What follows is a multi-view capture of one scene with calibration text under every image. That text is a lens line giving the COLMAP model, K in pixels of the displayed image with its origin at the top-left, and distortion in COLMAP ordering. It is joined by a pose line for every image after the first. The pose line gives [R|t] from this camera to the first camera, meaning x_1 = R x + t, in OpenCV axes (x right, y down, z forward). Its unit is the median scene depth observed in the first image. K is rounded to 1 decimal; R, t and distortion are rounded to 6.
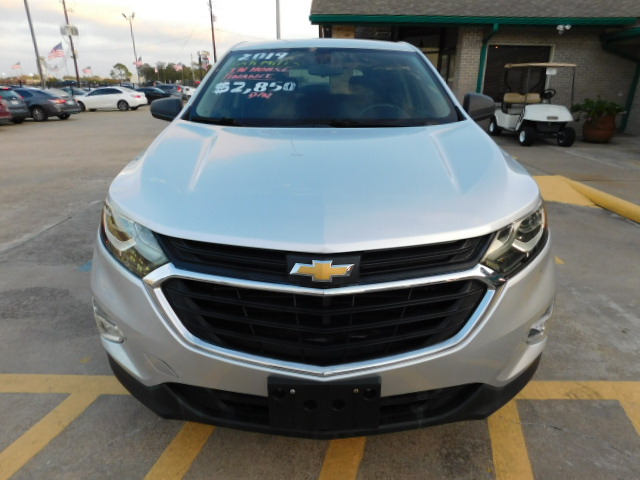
lens RADIAL K [[422.6, 0, 322.1], [0, 422.6, 239.8], [0, 0, 1]] dist [-0.070734, 0.057406]
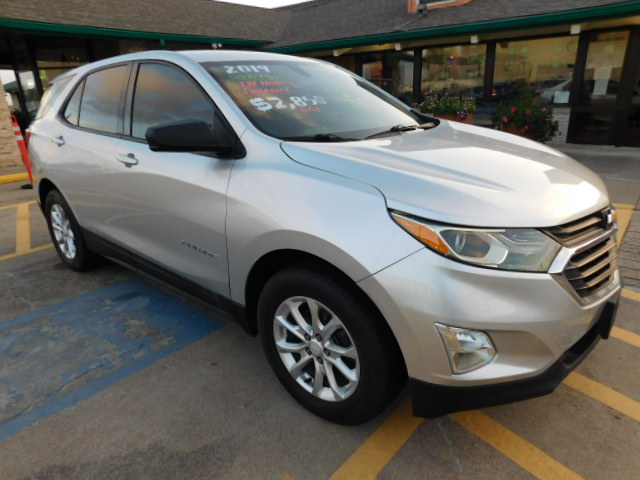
lens RADIAL K [[422.6, 0, 322.1], [0, 422.6, 239.8], [0, 0, 1]] dist [-0.070734, 0.057406]
pose [[0.641676, -0.278849, 0.714490, -0.738528], [0.299962, 0.948608, 0.100827, -0.129015], [-0.705886, 0.149622, 0.692343, 0.307526]]
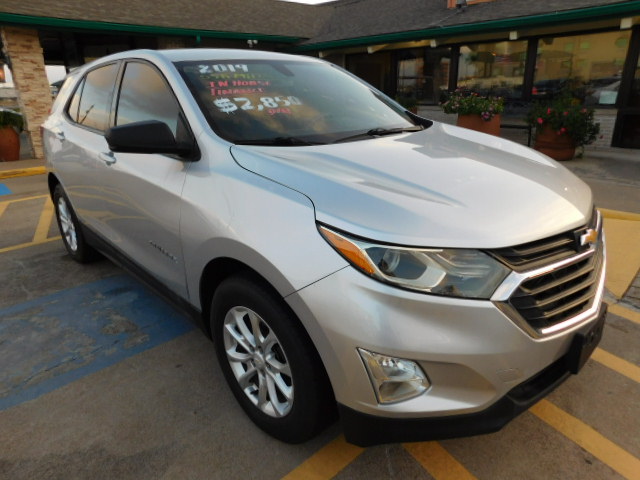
lens RADIAL K [[422.6, 0, 322.1], [0, 422.6, 239.8], [0, 0, 1]] dist [-0.070734, 0.057406]
pose [[0.717951, -0.255676, 0.647438, -0.617417], [0.268431, 0.959855, 0.081385, -0.105700], [-0.642254, 0.115362, 0.757761, 0.234774]]
